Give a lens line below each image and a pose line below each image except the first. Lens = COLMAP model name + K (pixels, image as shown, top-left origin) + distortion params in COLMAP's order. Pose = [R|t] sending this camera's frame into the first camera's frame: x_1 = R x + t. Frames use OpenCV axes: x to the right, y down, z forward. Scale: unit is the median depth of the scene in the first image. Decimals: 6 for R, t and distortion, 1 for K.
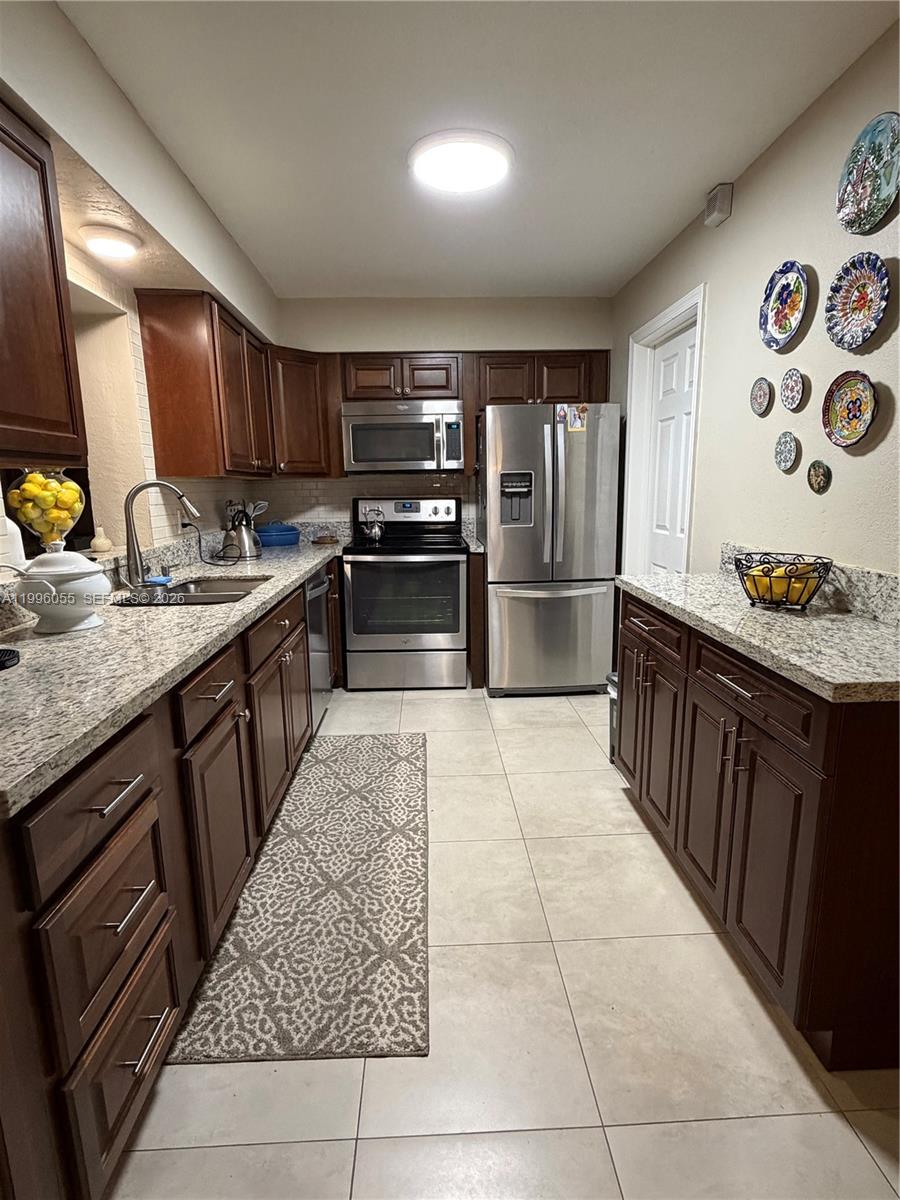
lens RADIAL K [[596.2, 0, 450.0], [0, 596.2, 600.0], [0, 0, 1]] dist [0.000740, 0.000103]
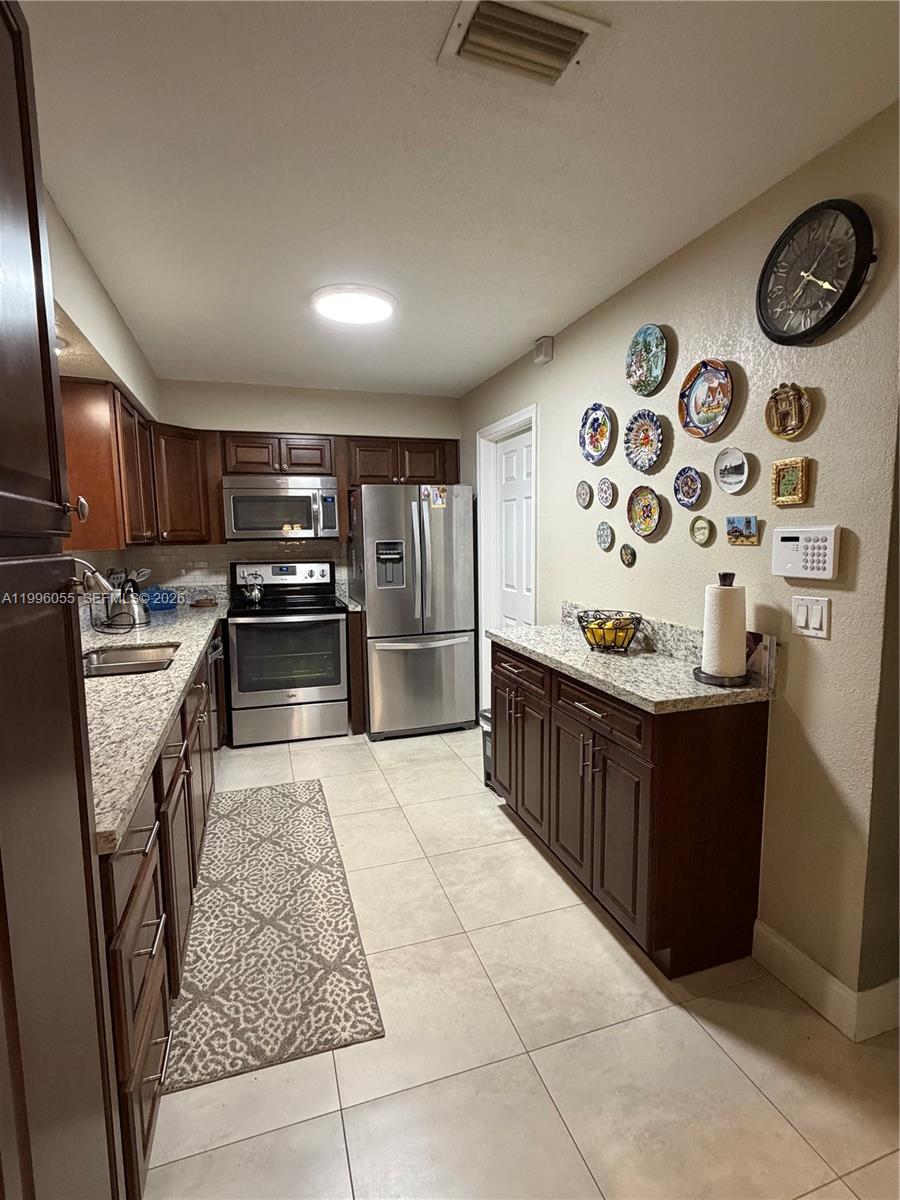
lens RADIAL K [[578.8, 0, 448.4], [0, 578.8, 599.0], [0, 0, 1]] dist [-0.000276, 0.000462]
pose [[0.962972, -0.026432, 0.268303, -0.134654], [0.048926, 0.995791, -0.077500, -0.017054], [-0.265126, 0.087757, 0.960212, -0.161142]]
